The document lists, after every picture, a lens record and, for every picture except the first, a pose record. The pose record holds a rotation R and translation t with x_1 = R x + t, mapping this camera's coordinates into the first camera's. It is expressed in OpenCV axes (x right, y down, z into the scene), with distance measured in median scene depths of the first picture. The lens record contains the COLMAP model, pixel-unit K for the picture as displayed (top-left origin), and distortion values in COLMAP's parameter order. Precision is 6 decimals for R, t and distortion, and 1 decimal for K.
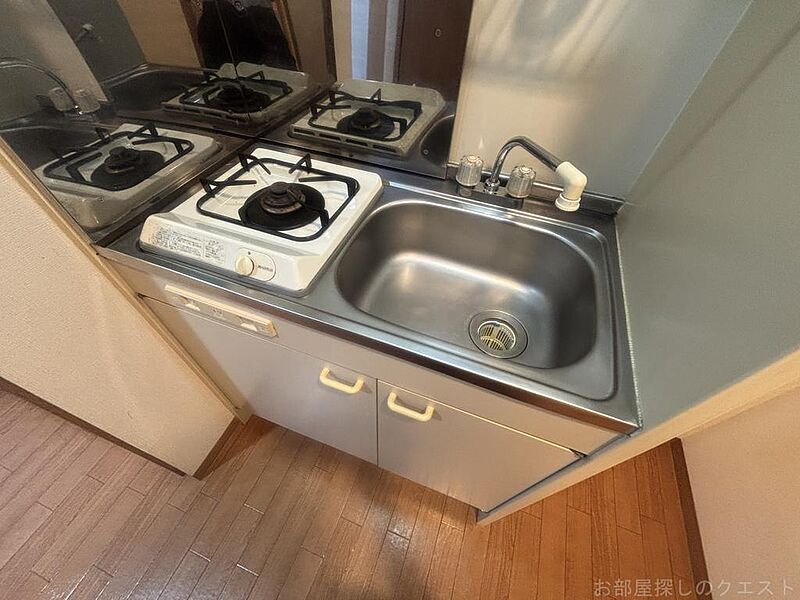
lens RADIAL K [[325.5, 0, 397.3], [0, 325.5, 298.7], [0, 0, 1]] dist [0.000011, -0.001187]
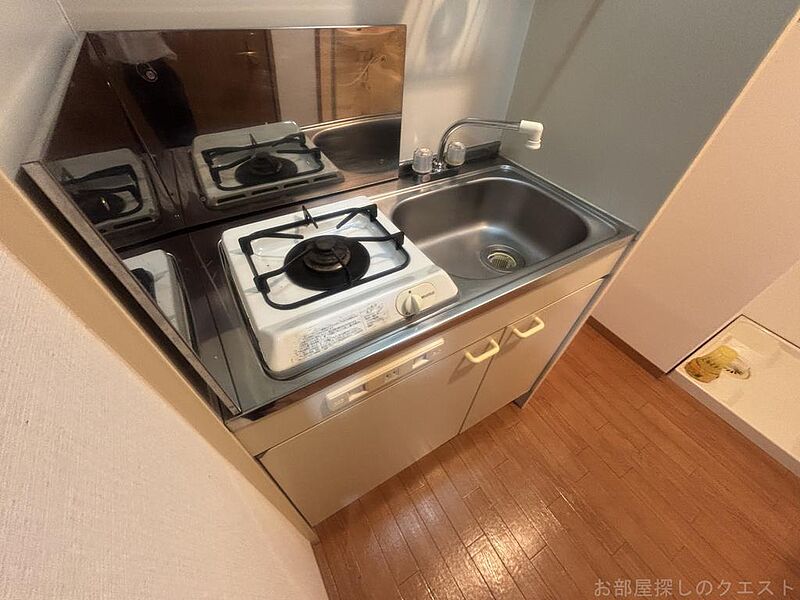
lens RADIAL K [[325.5, 0, 395.0], [0, 325.5, 300.6], [0, 0, 1]] dist [0.000011, -0.001187]
pose [[0.630733, -0.567475, 0.529290, -0.782634], [0.579747, 0.797979, 0.164690, -0.235604], [-0.515820, 0.202979, 0.832304, 0.143601]]
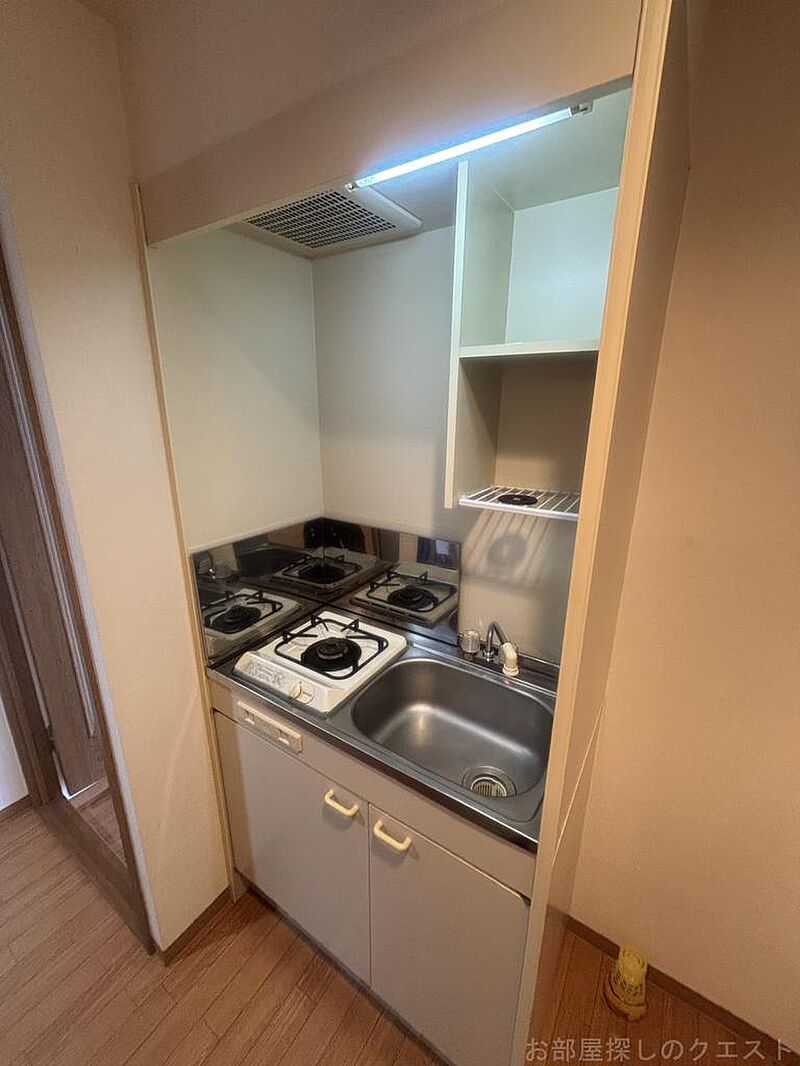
lens RADIAL K [[433.7, 0, 405.7], [0, 433.7, 525.6], [0, 0, 1]] dist [0.000011, -0.001187]
pose [[0.976257, 0.031318, -0.214338, 0.326237], [-0.145321, 0.828470, -0.540851, 0.206572], [0.160634, 0.559157, 0.813351, -0.729331]]
